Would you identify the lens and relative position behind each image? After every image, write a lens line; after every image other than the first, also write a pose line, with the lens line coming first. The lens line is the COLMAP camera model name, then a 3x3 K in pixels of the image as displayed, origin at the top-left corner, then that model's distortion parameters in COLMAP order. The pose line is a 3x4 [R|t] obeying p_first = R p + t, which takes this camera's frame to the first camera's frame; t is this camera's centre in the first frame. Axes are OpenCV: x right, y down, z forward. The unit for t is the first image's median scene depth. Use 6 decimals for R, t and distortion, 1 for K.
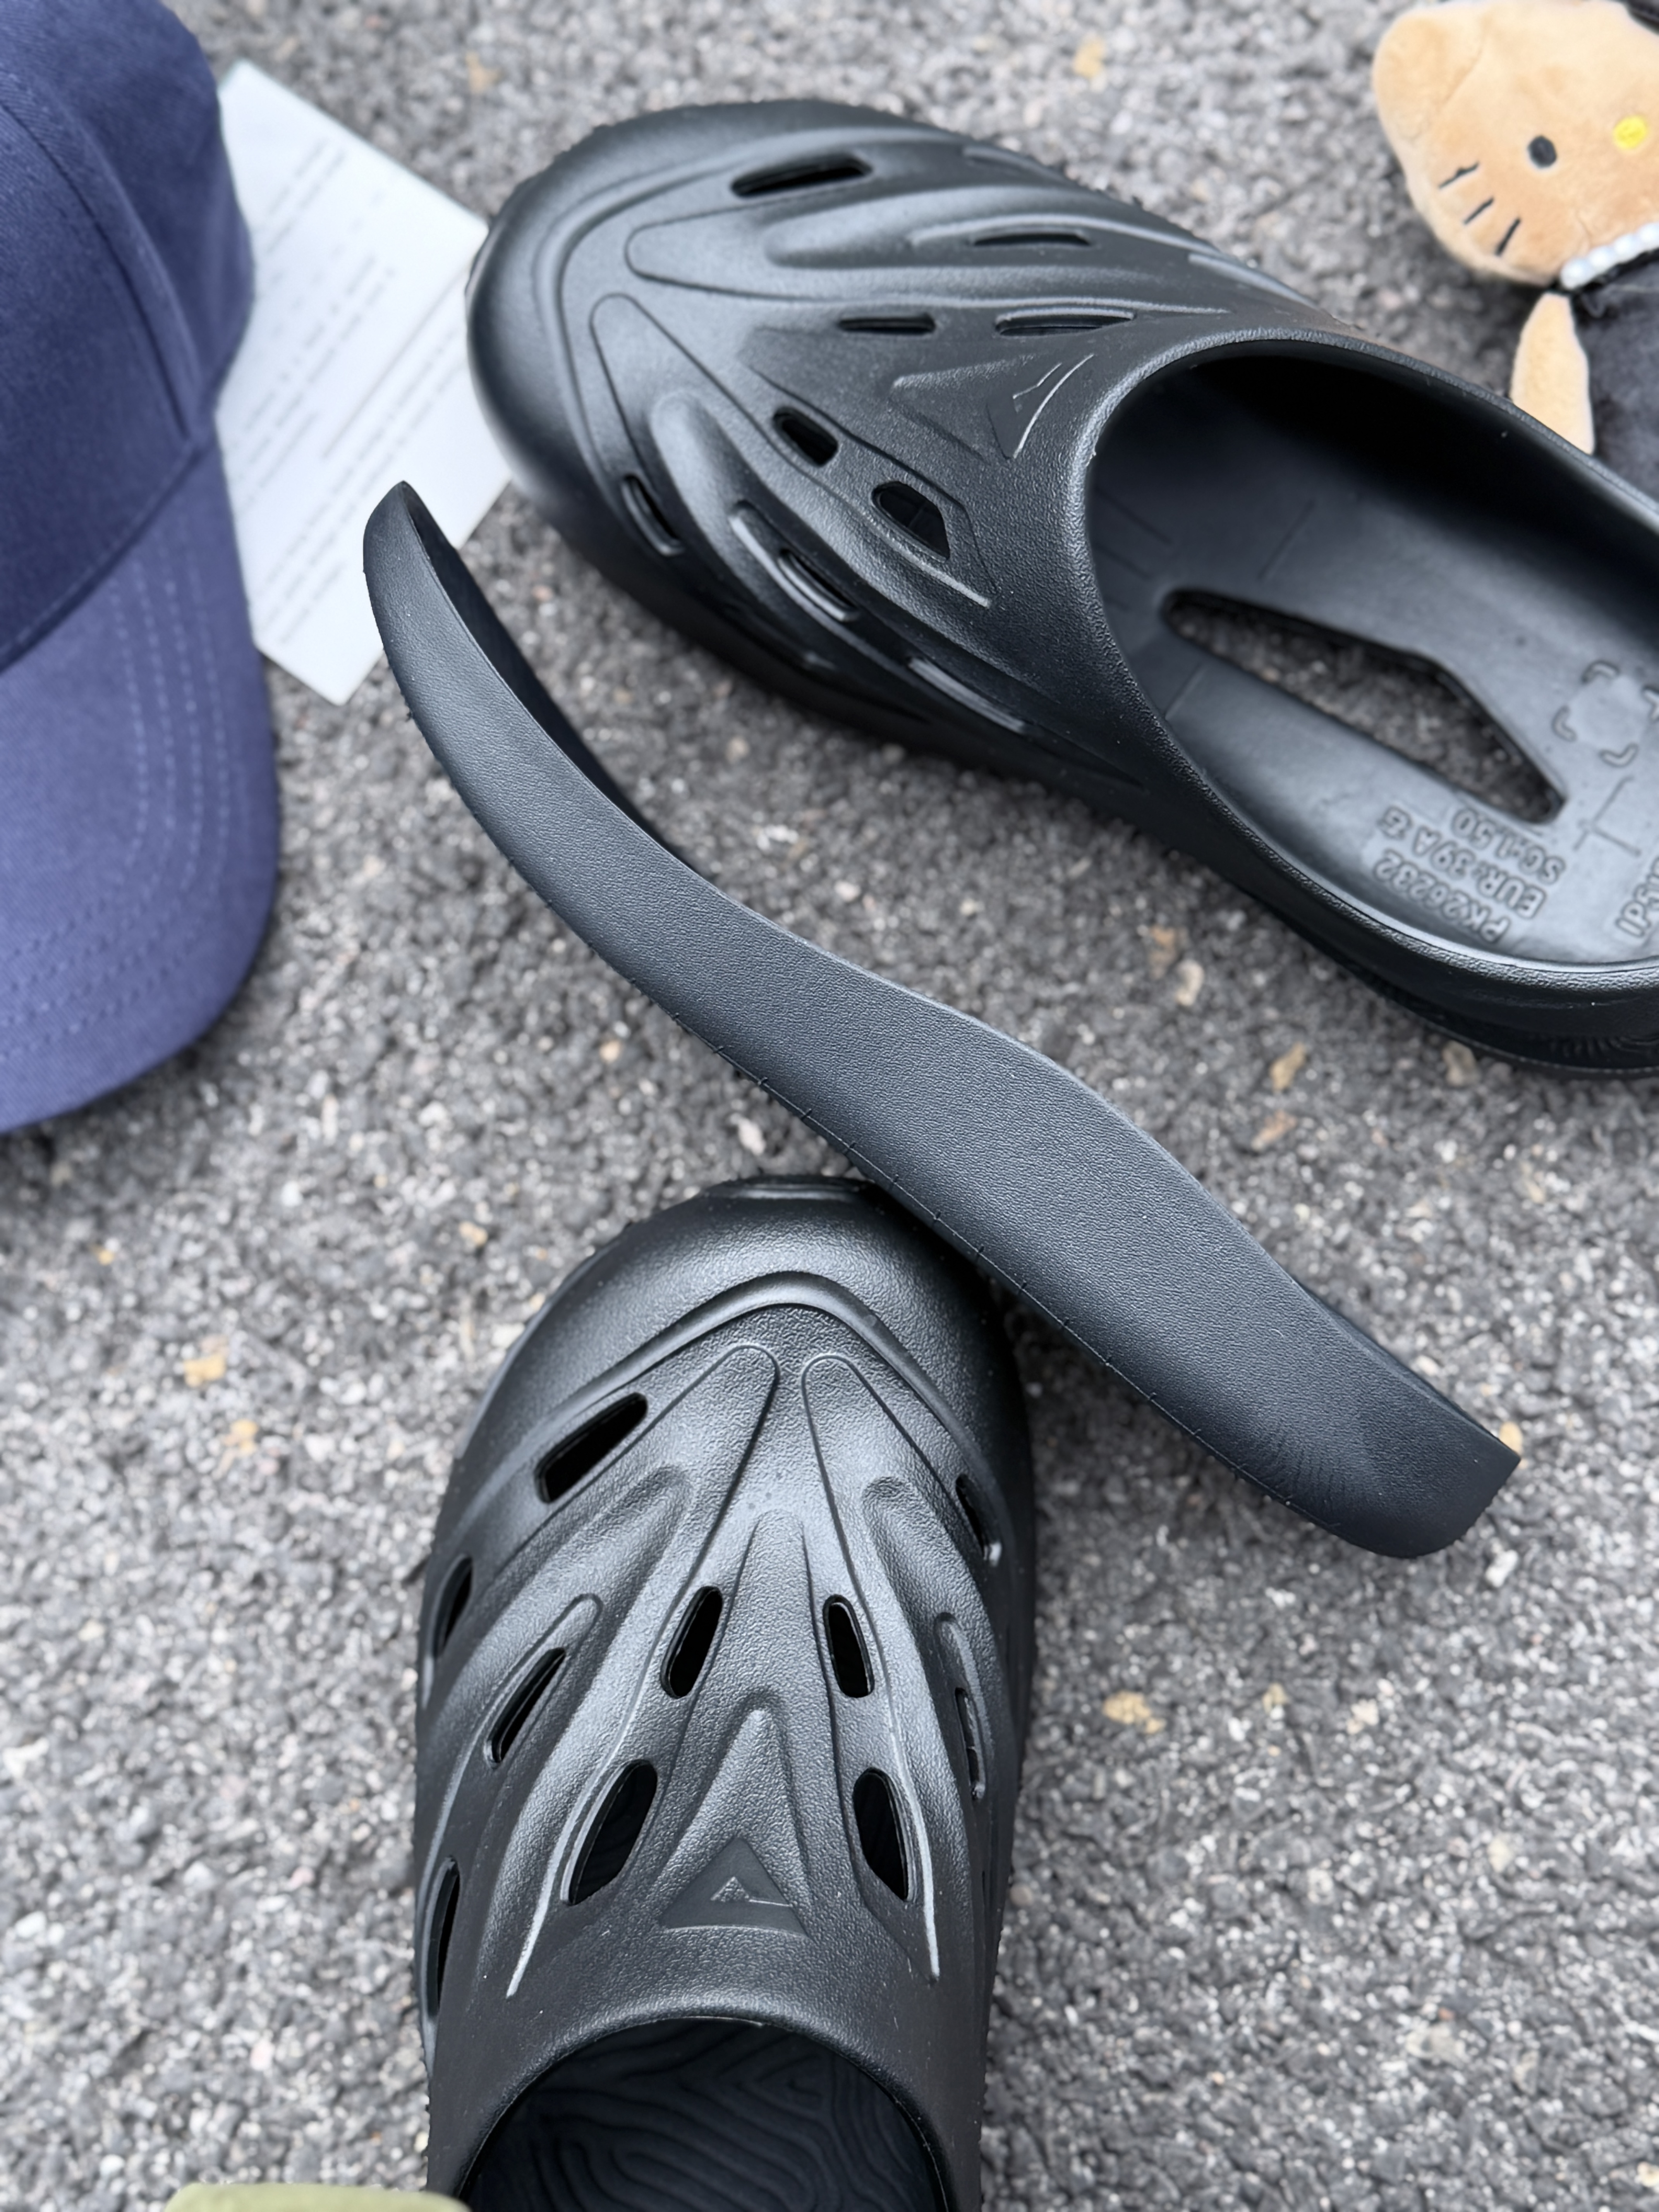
lens RADIAL K [[3036.4, 0, 824.5], [0, 3036.4, 1121.4], [0, 0, 1]] dist [0.090634, 0.000000]
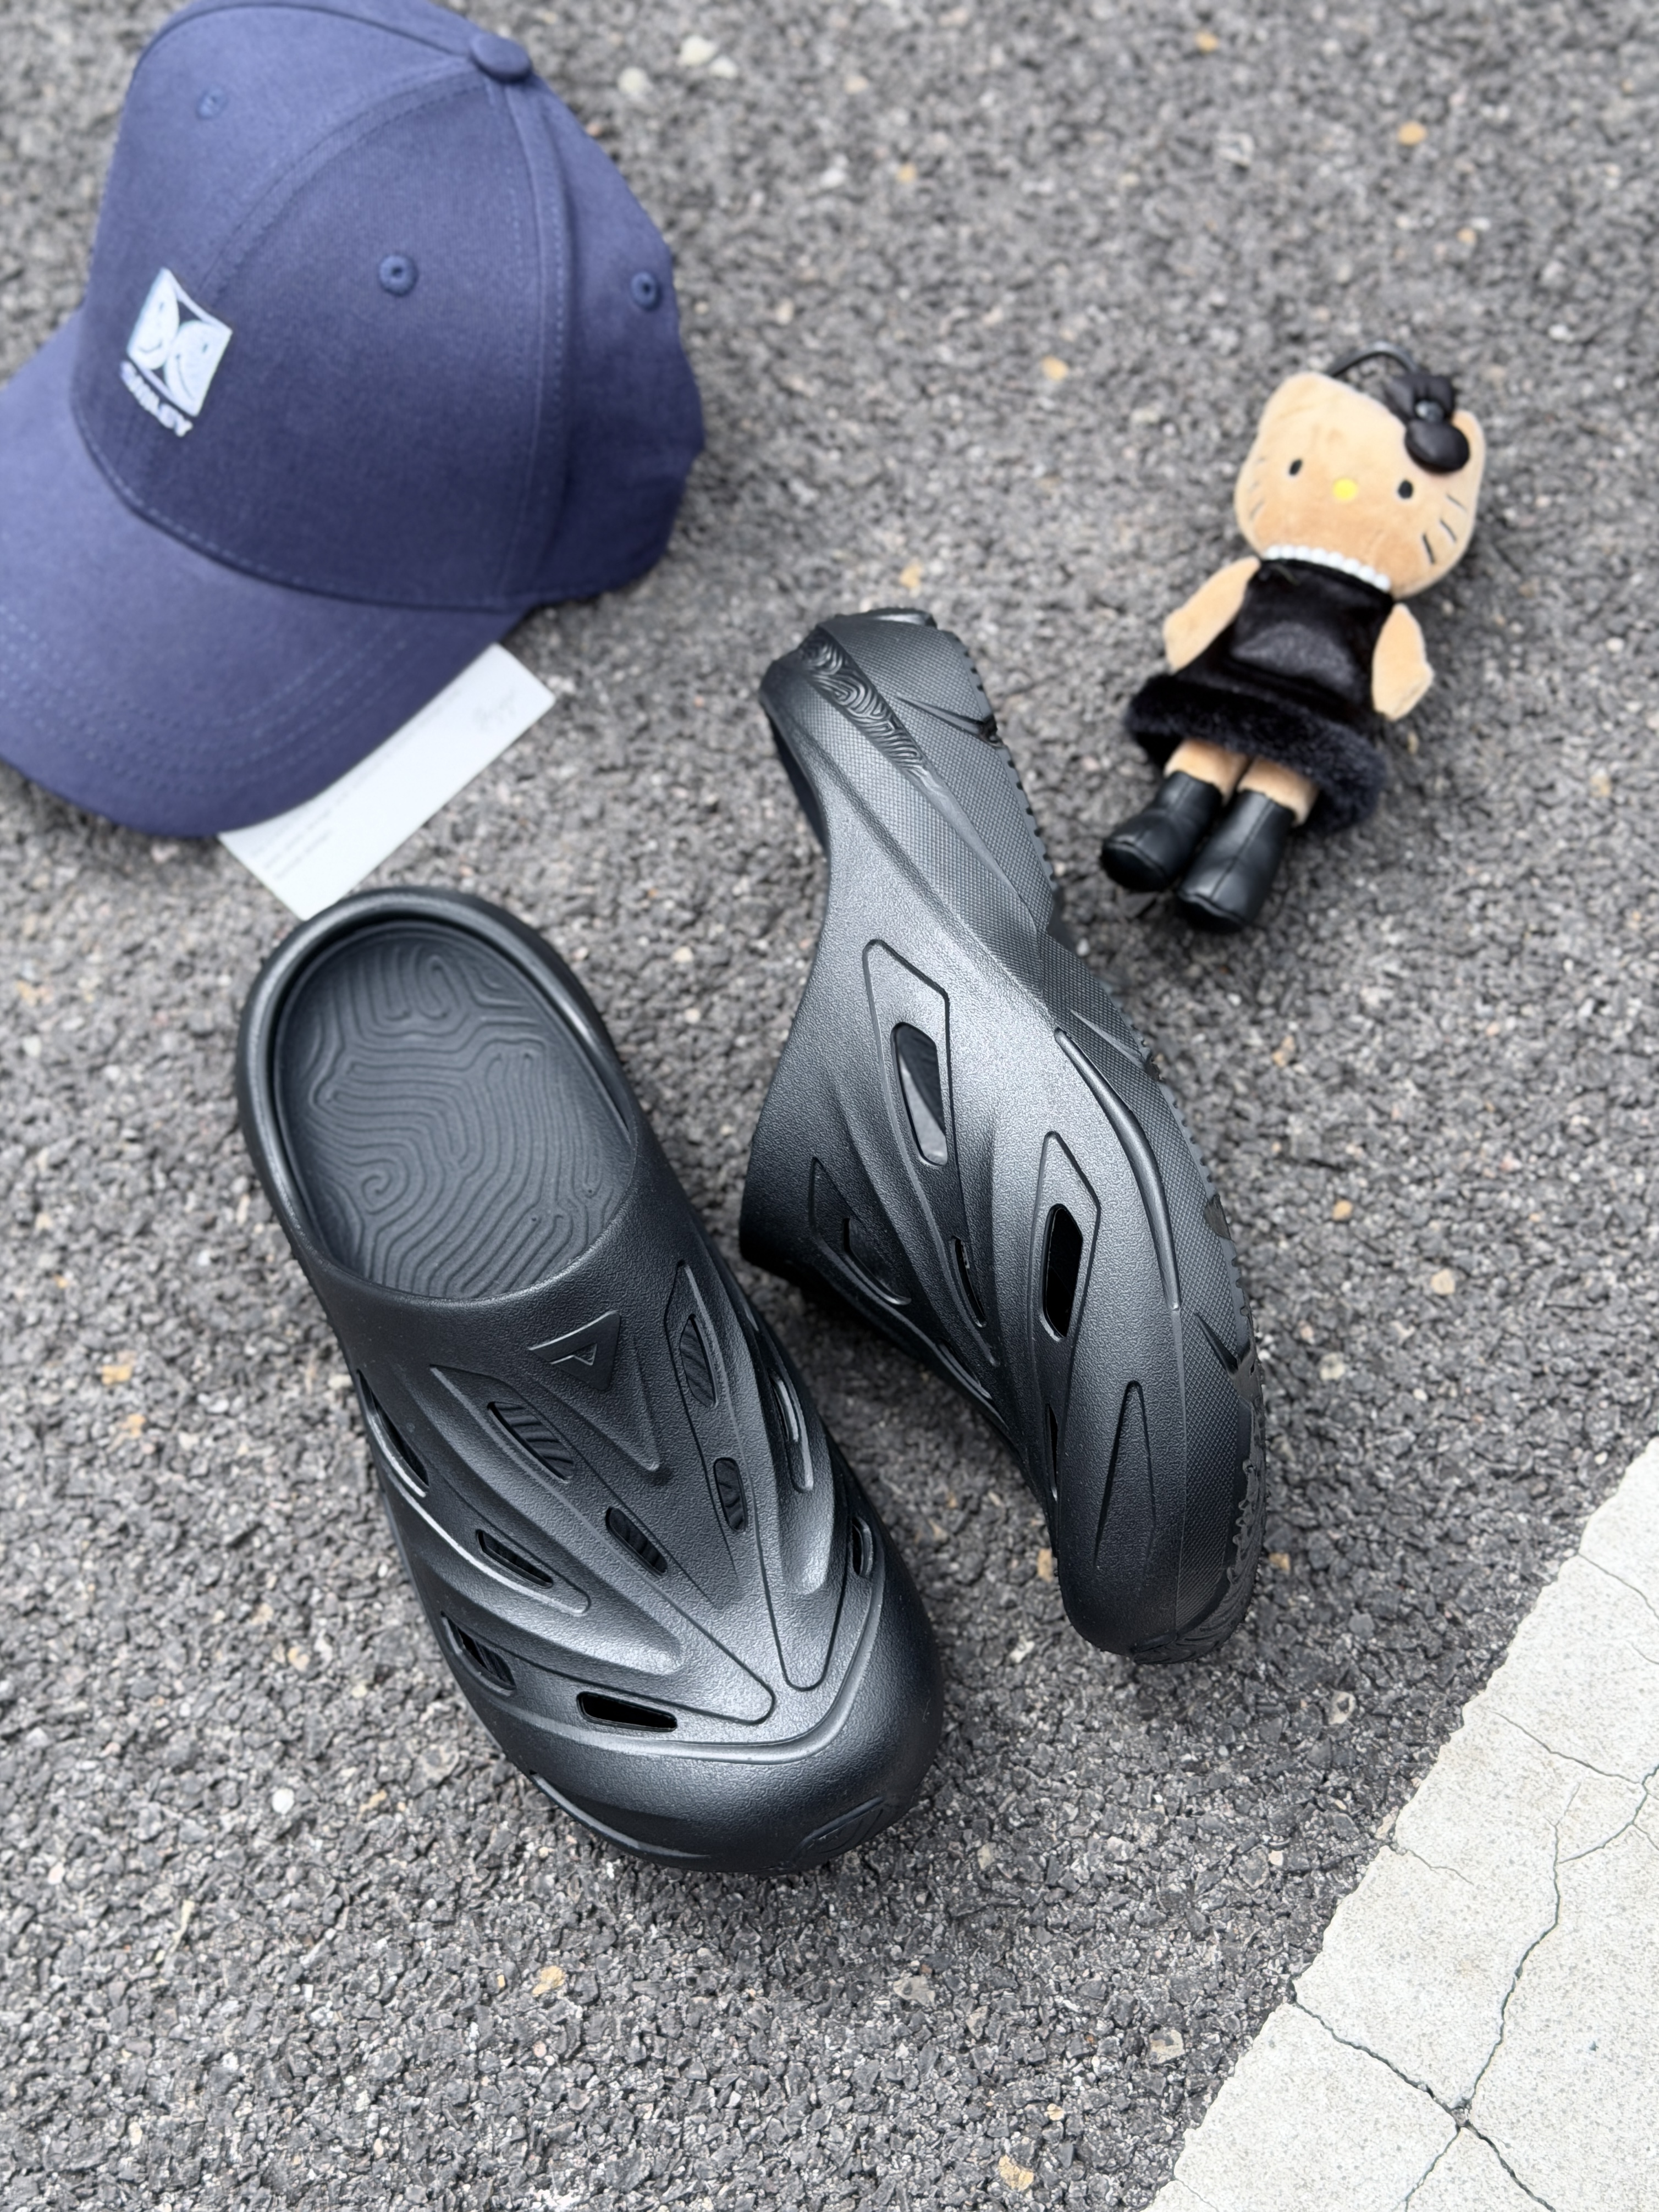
lens RADIAL K [[3113.6, 0, 827.1], [0, 3113.6, 1102.8], [0, 0, 1]] dist [0.083634, 0.000000]
pose [[0.987523, 0.154232, -0.031790, 0.137726], [-0.157441, 0.971100, -0.179379, 0.166342], [0.003205, 0.182146, 0.983266, -0.401251]]
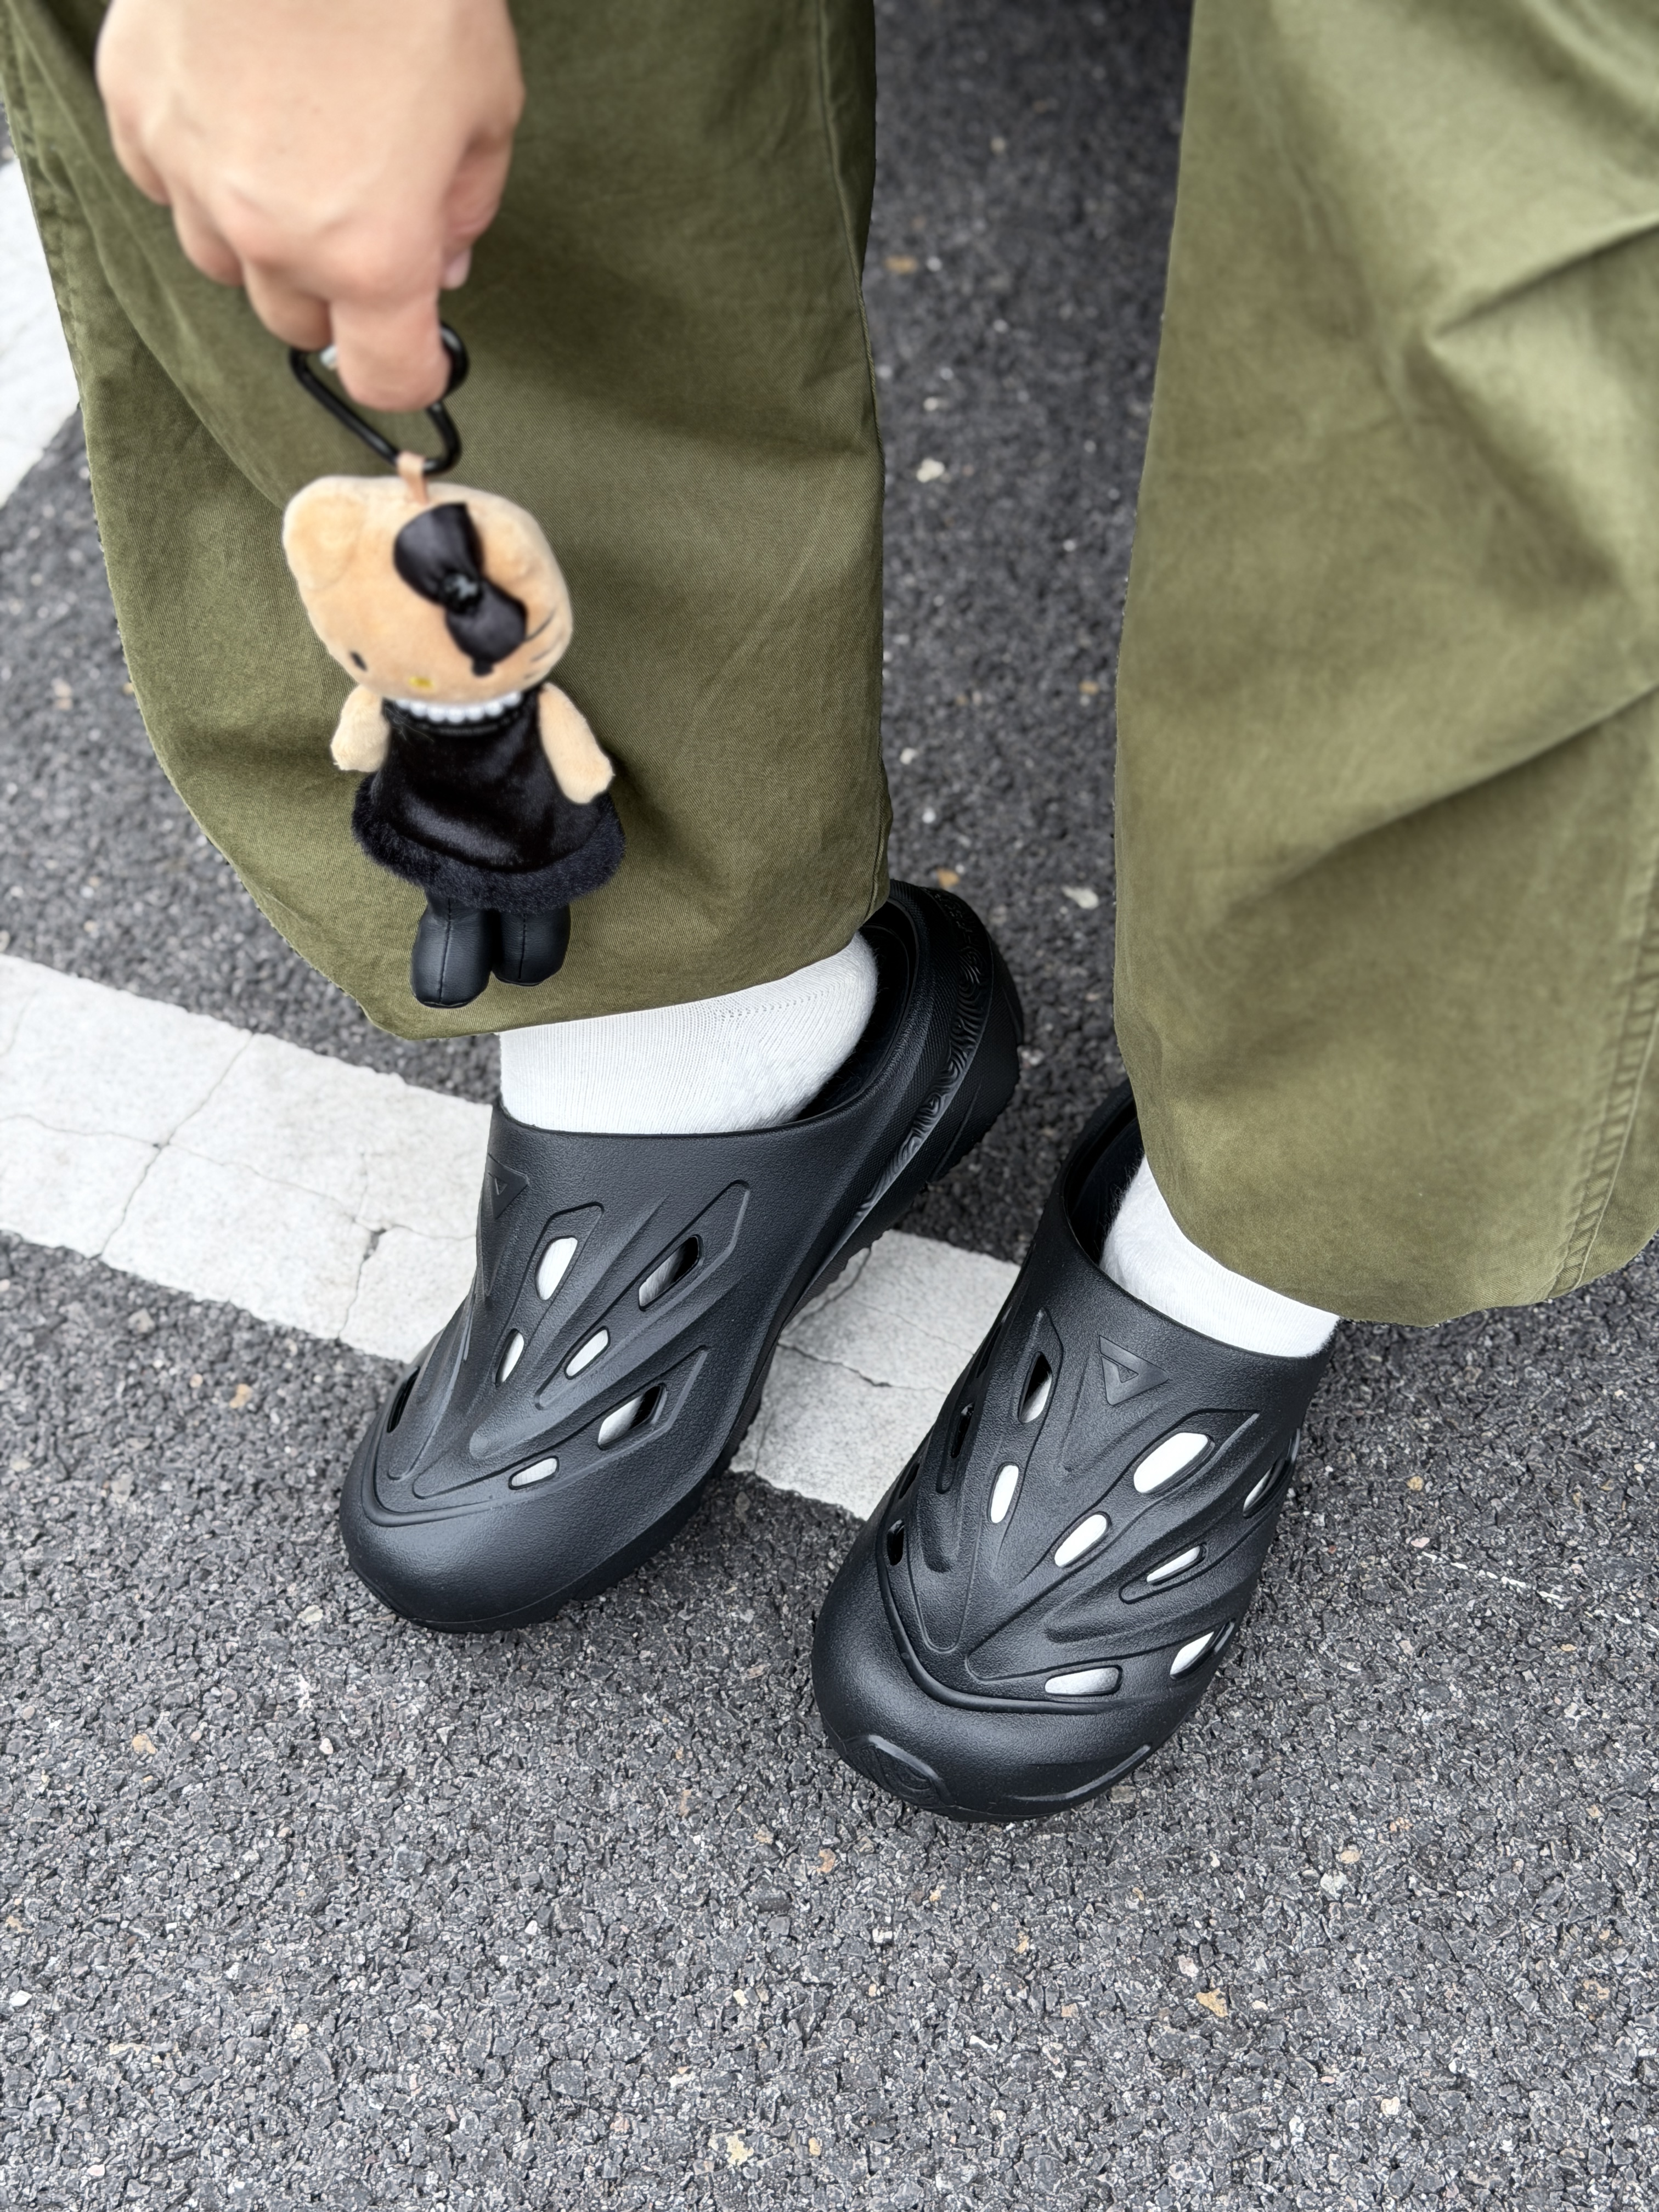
lens RADIAL K [[3113.5, 0, 879.5], [0, 3113.5, 1124.8], [0, 0, 1]] dist [0.083634, 0.000000]
pose [[-0.080129, -0.784582, 0.614825, -0.750753], [0.994743, -0.023482, 0.099676, 0.533834], [-0.063767, 0.619580, 0.782339, -0.554963]]
